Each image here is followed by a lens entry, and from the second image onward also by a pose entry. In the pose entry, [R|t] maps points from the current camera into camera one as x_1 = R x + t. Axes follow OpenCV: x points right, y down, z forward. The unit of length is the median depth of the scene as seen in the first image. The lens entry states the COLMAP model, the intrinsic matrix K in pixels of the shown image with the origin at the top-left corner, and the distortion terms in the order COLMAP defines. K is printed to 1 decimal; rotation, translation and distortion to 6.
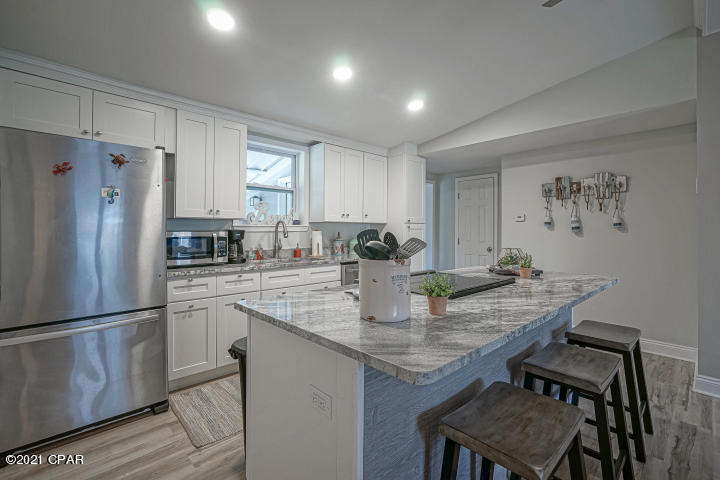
lens RADIAL K [[330.0, 0, 363.3], [0, 330.0, 225.5], [0, 0, 1]] dist [-0.000343, 0.001315]
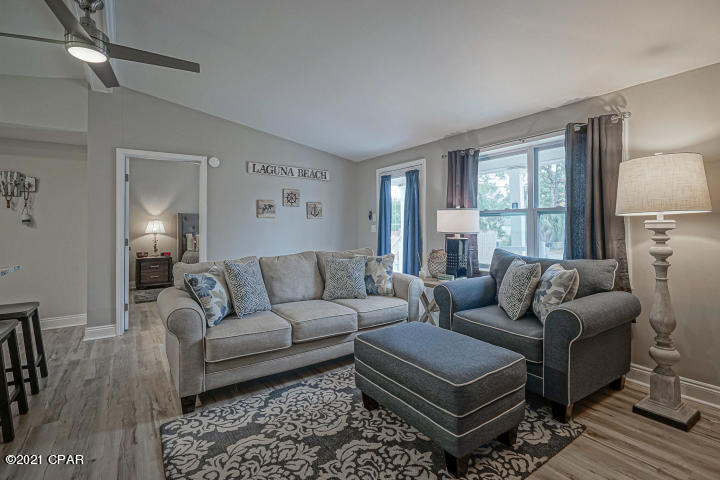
lens RADIAL K [[344.7, 0, 365.6], [0, 344.7, 220.1], [0, 0, 1]] dist [-0.000746, 0.003006]
pose [[0.155729, 0.008990, 0.987759, -0.185009], [-0.004036, 0.999956, -0.008465, -0.000965], [-0.987792, -0.002668, 0.155758, -0.288452]]
